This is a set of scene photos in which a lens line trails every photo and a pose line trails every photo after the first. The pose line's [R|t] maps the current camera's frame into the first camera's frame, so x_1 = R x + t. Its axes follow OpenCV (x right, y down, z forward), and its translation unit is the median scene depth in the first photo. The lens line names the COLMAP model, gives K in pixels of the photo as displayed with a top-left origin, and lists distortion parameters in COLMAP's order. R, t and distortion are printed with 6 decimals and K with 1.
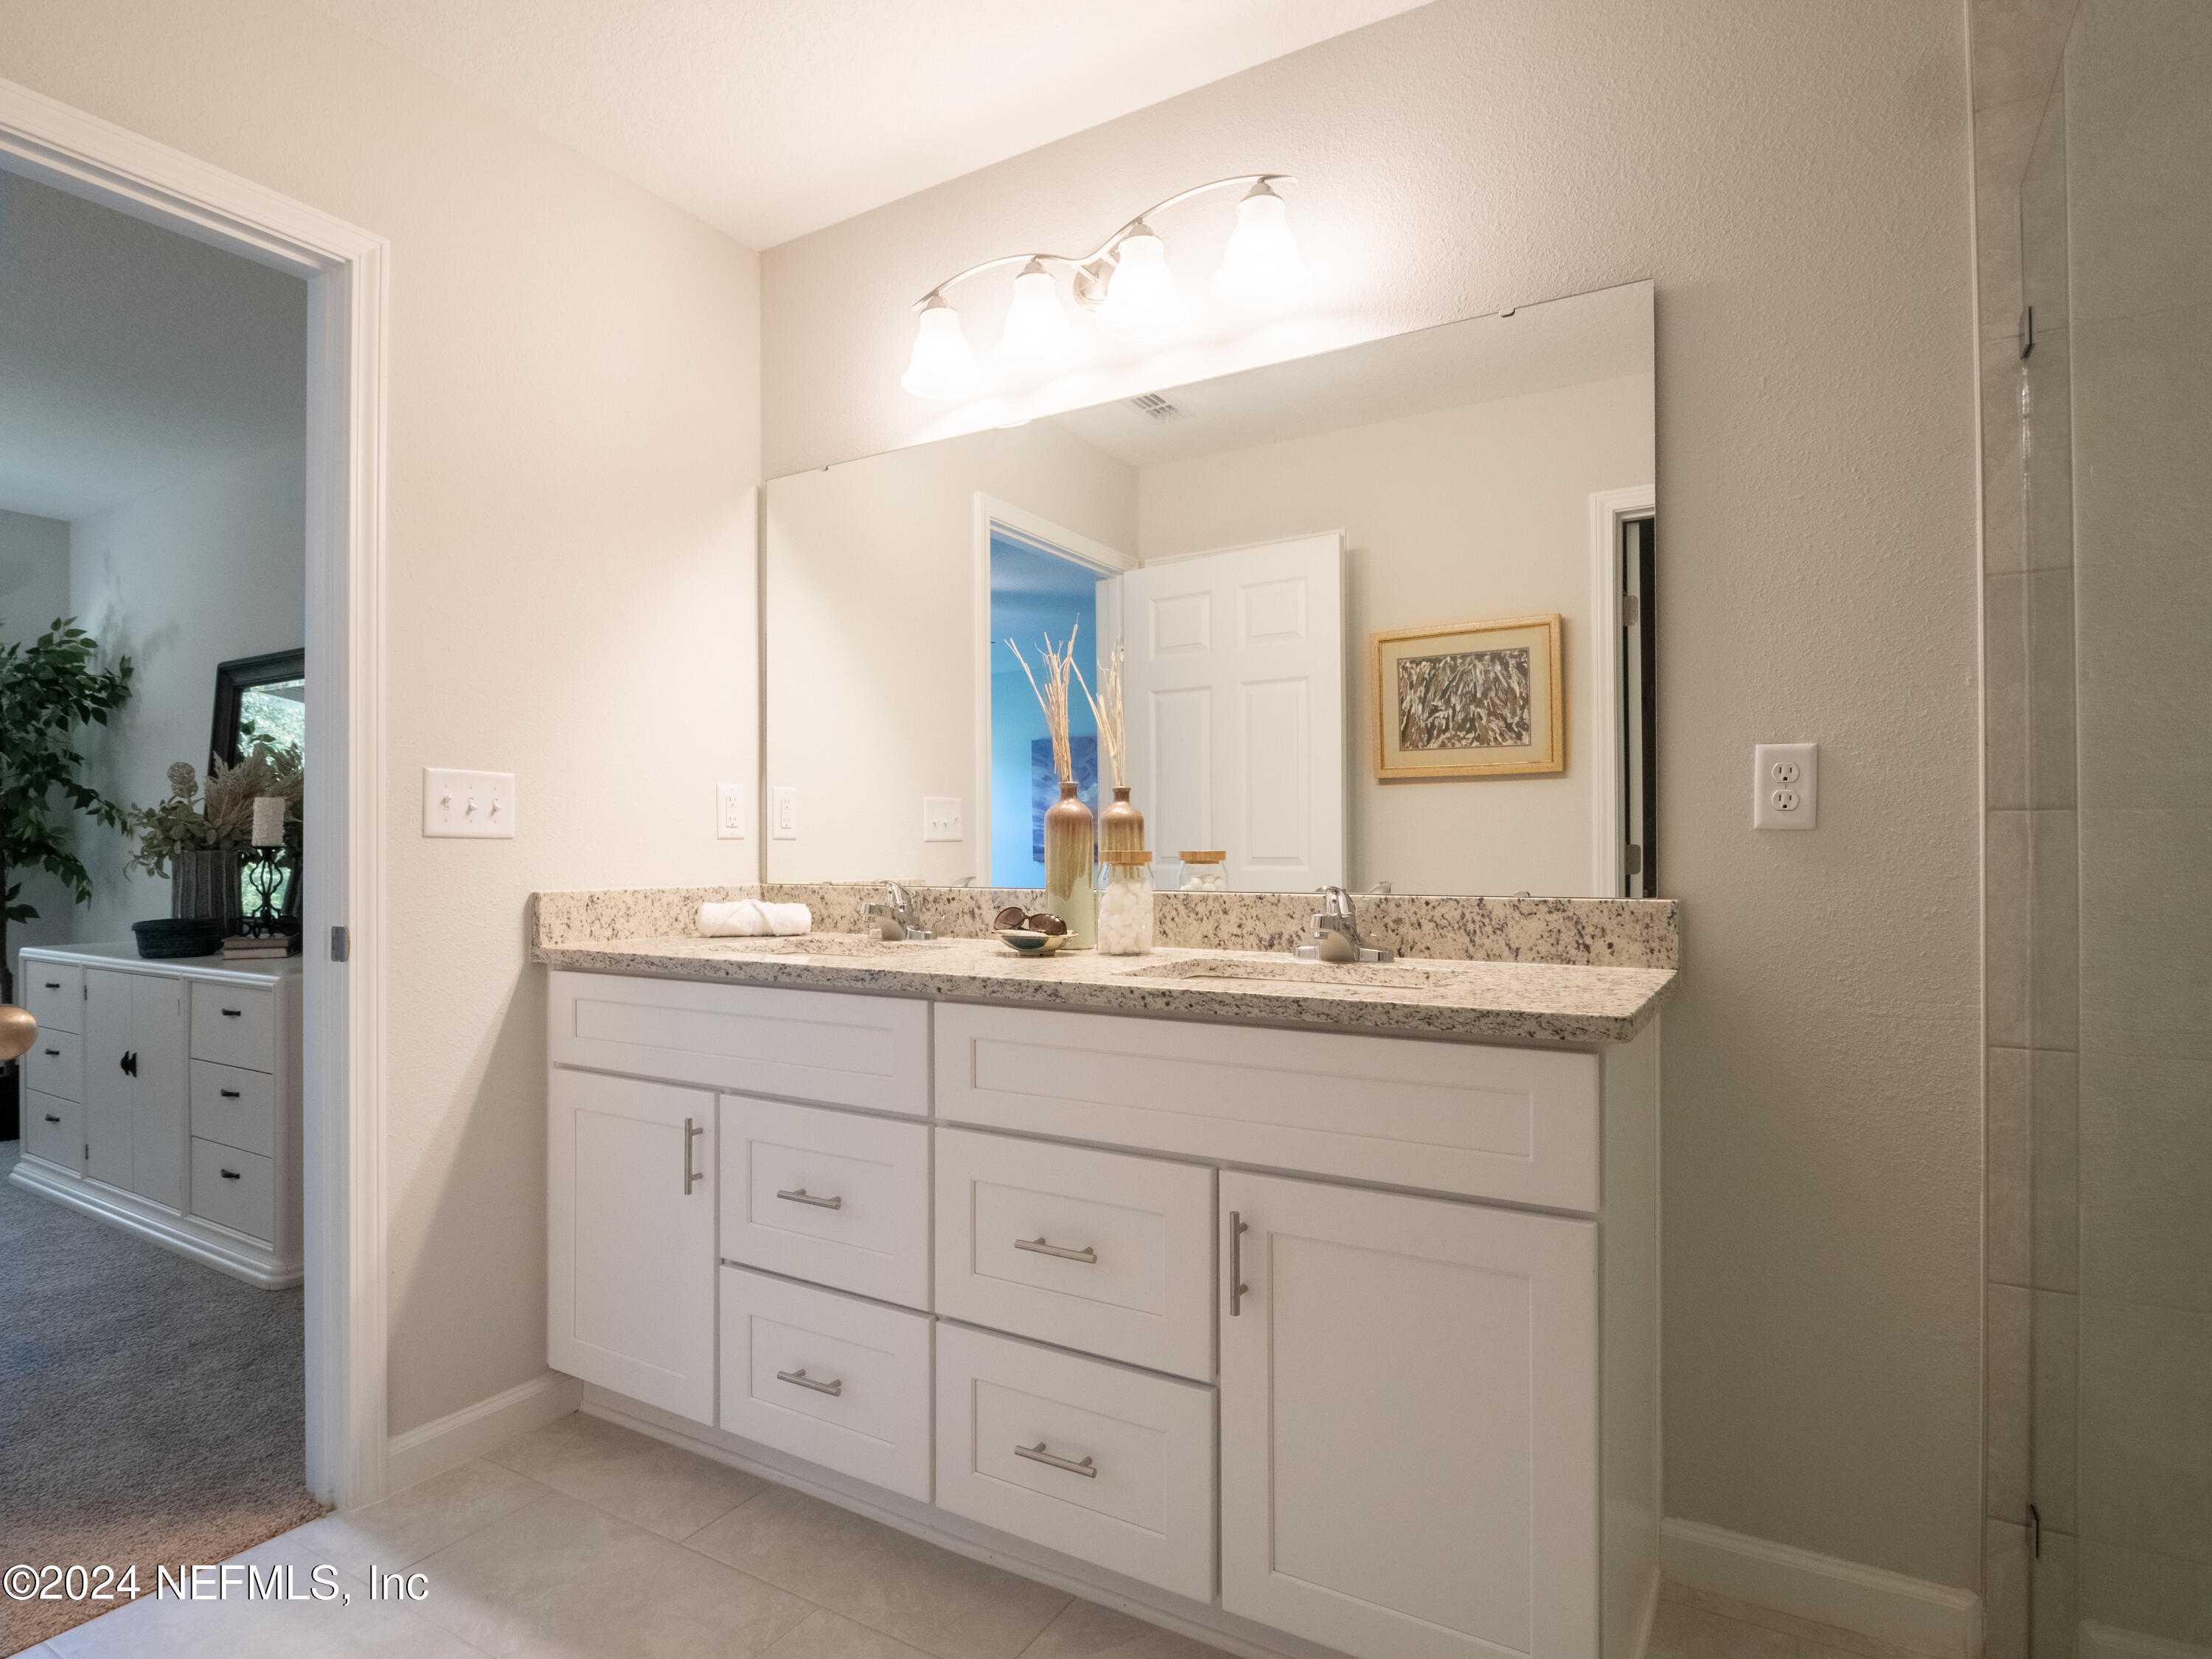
lens RADIAL K [[1192.8, 0, 1096.4], [0, 1192.8, 842.2], [0, 0, 1]] dist [-0.014165, -0.001768]
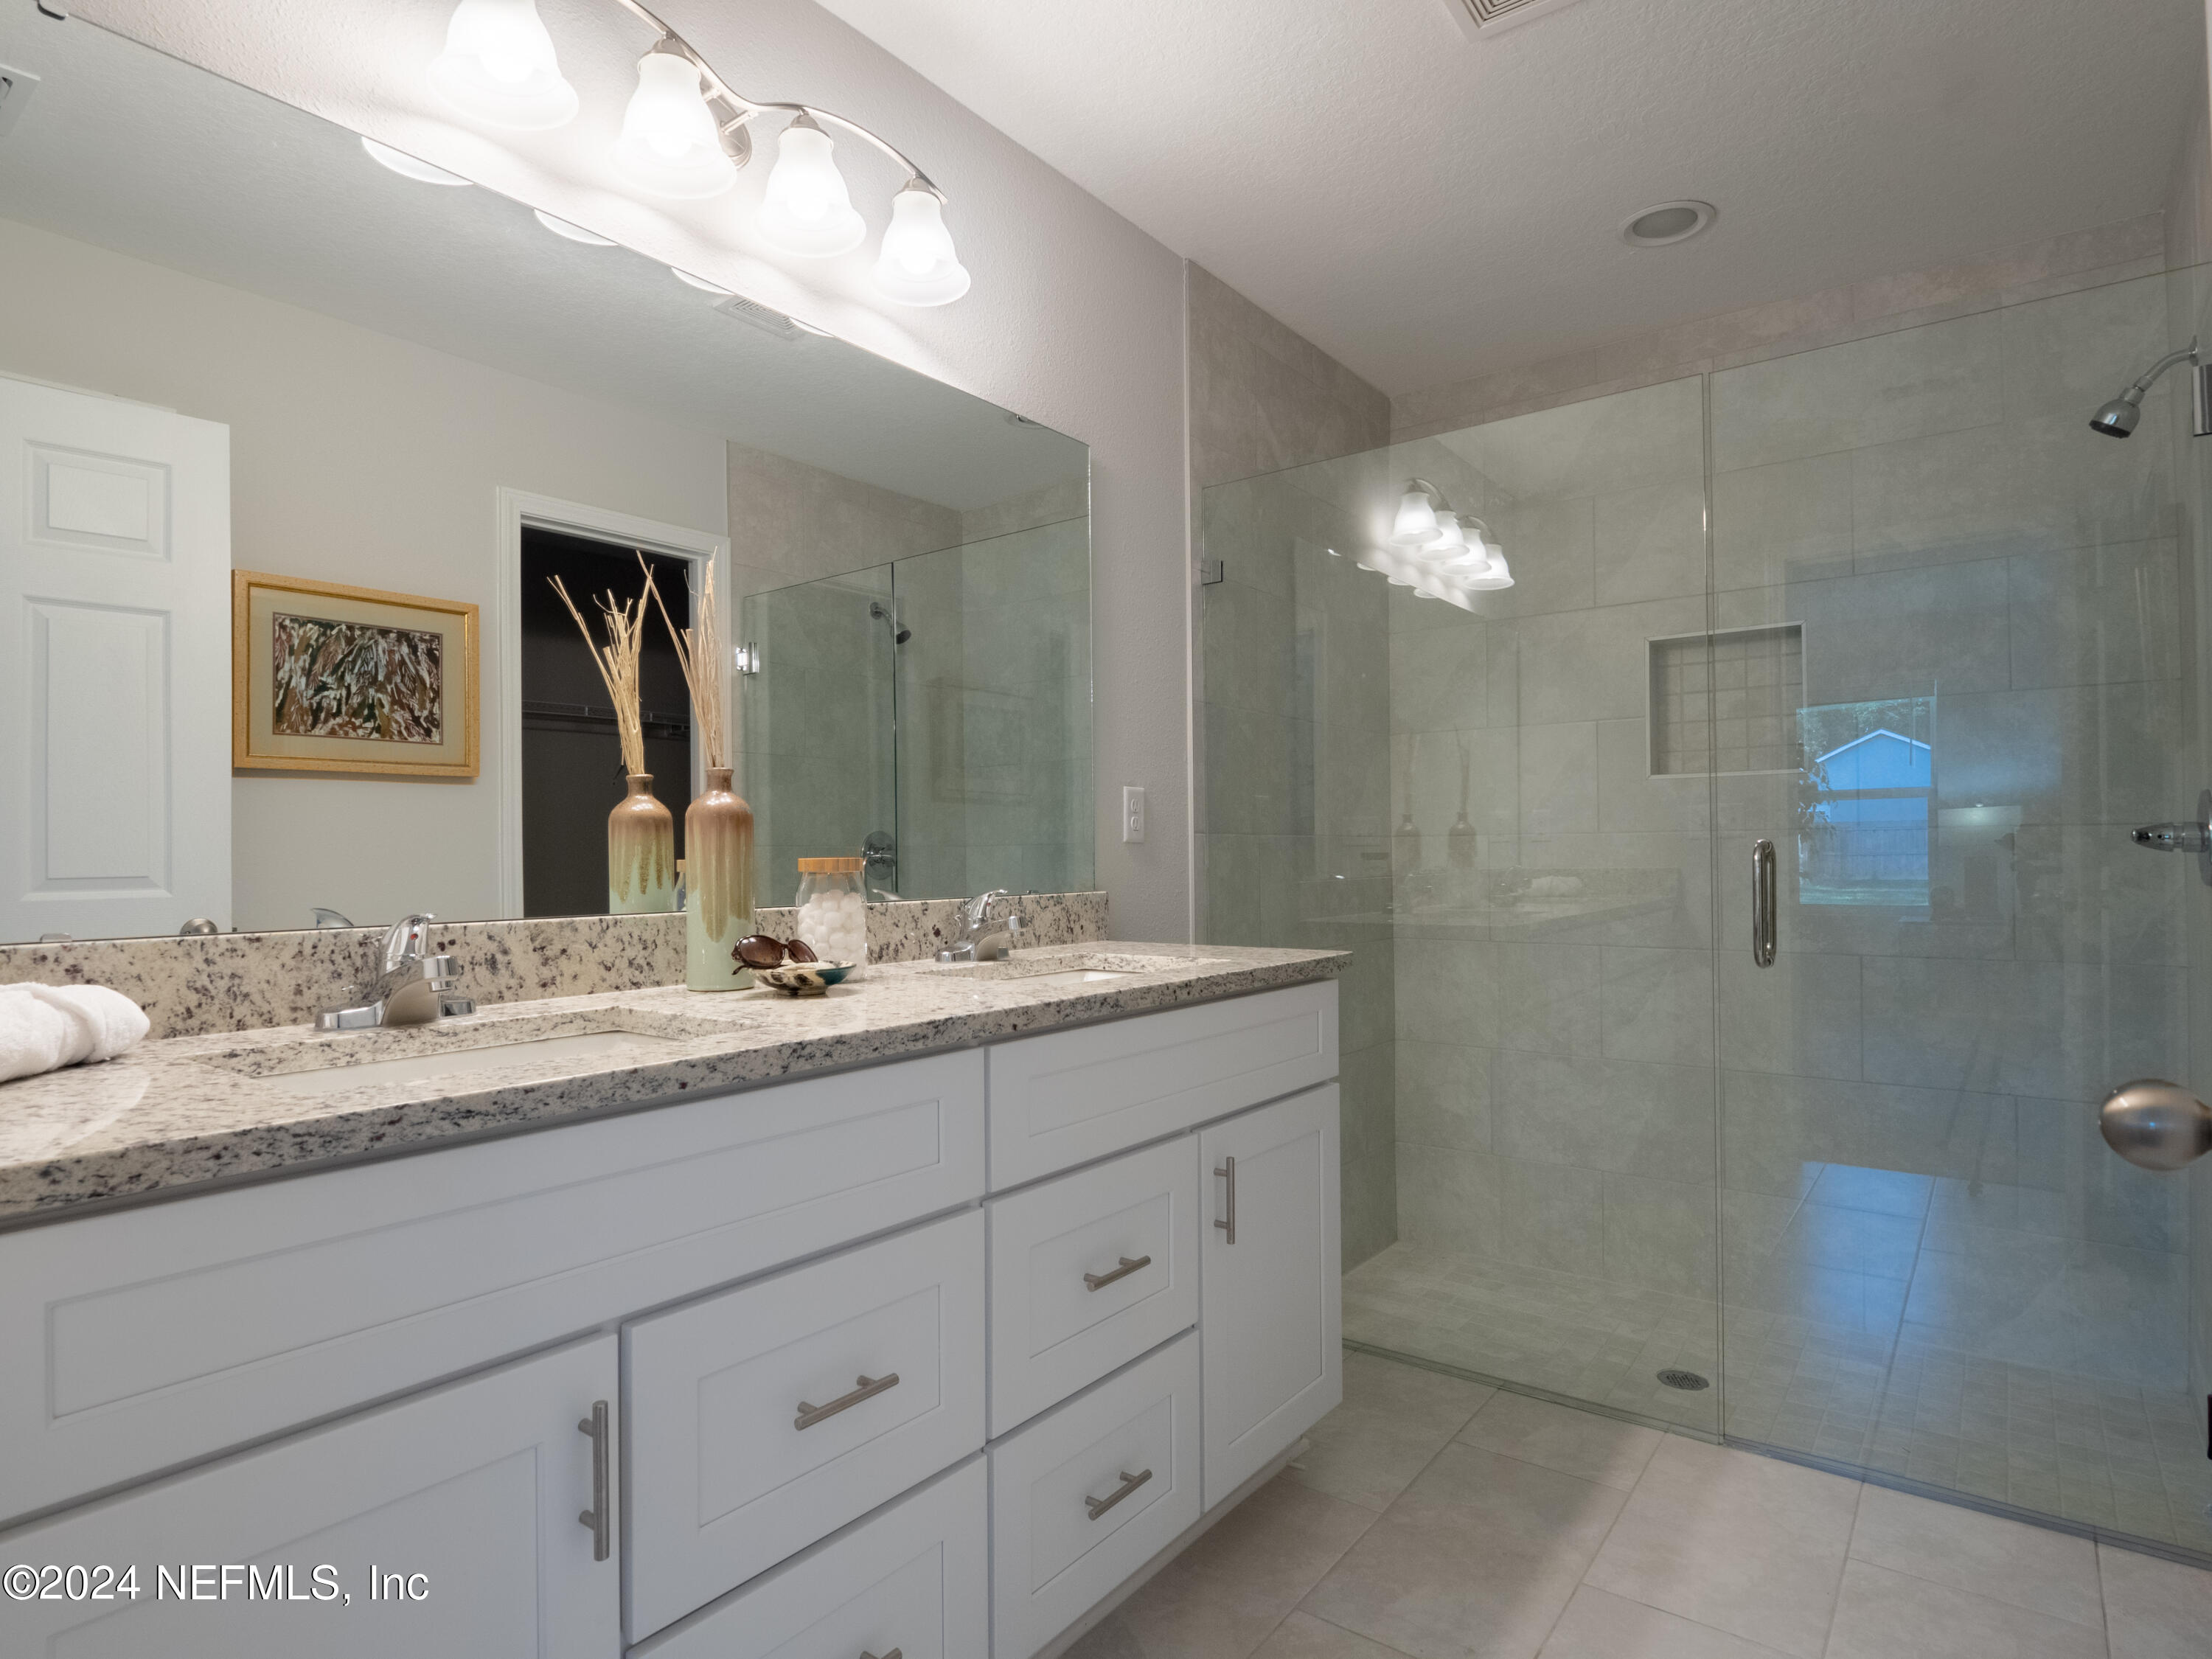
lens RADIAL K [[1192.8, 0, 1096.4], [0, 1192.8, 842.2], [0, 0, 1]] dist [-0.014165, -0.001768]
pose [[0.120668, 0.011818, 0.992623, -0.448222], [0.002914, 0.999921, -0.012259, 0.003581], [-0.992689, 0.004372, 0.120624, 0.404675]]
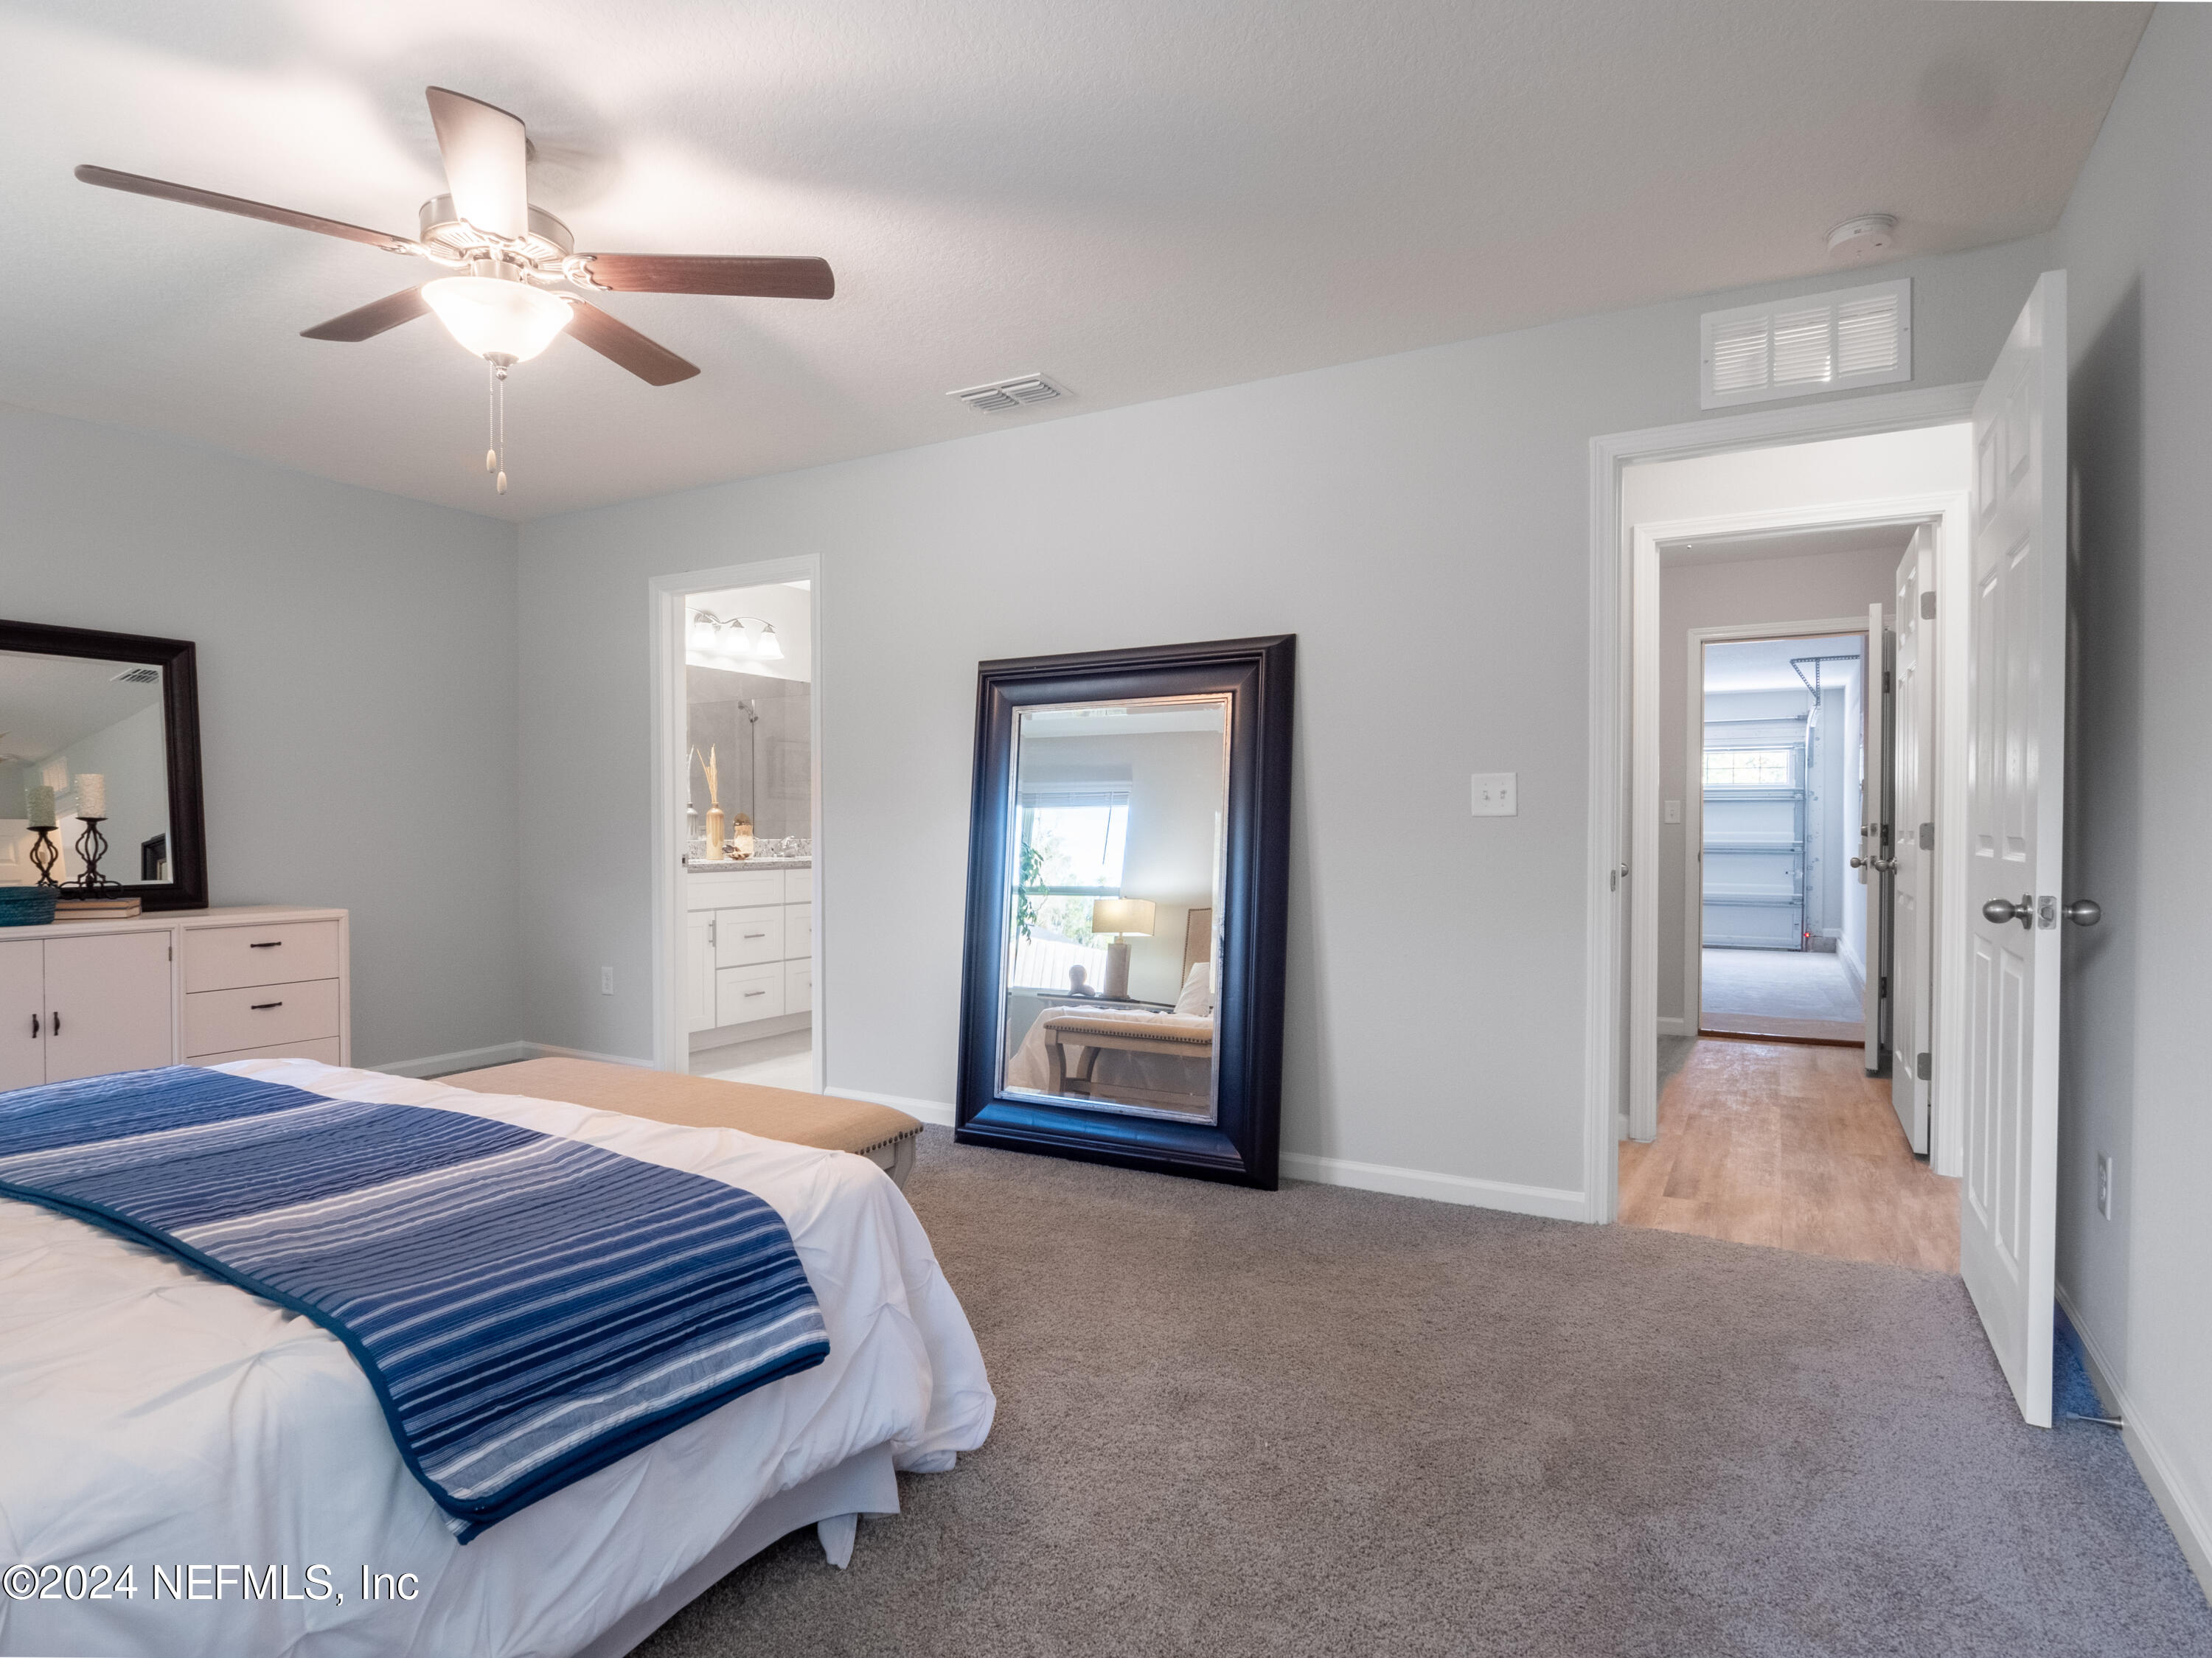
lens RADIAL K [[1192.7, 0, 1096.4], [0, 1192.7, 841.7], [0, 0, 1]] dist [-0.014165, -0.001768]
pose [[-0.017958, -0.008719, 0.999801, -1.765729], [-0.008721, 0.999925, 0.008564, 0.007080], [-0.999801, -0.008565, -0.018033, 0.075722]]
